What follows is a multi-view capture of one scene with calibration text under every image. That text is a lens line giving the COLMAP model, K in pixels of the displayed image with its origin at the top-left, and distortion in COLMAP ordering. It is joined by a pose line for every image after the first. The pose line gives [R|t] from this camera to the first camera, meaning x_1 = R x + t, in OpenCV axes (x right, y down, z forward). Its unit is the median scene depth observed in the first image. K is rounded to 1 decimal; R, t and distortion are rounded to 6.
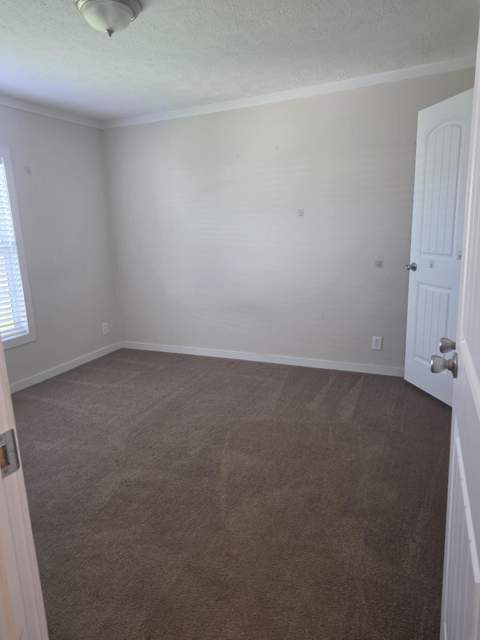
lens RADIAL K [[429.9, 0, 240.0], [0, 429.9, 320.0], [0, 0, 1]] dist [0.044289, -0.023531]
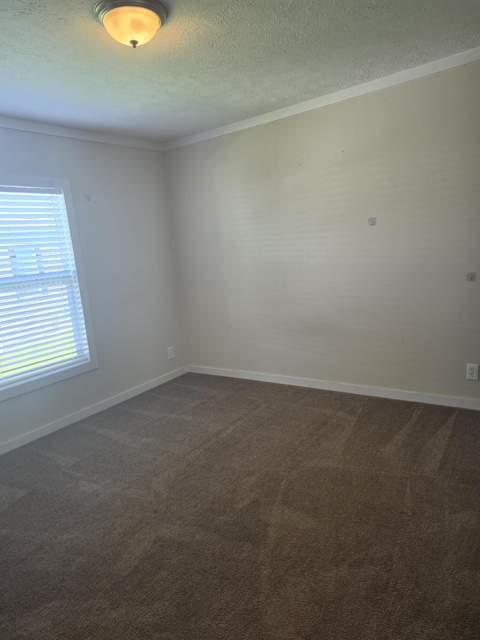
lens RADIAL K [[440.3, 0, 240.0], [0, 440.3, 320.0], [0, 0, 1]] dist [0.053569, -0.052578]
pose [[0.981141, -0.023271, -0.191888, 0.056849], [0.016858, 0.999246, -0.034986, -0.028212], [0.192557, 0.031092, 0.980793, 0.092275]]
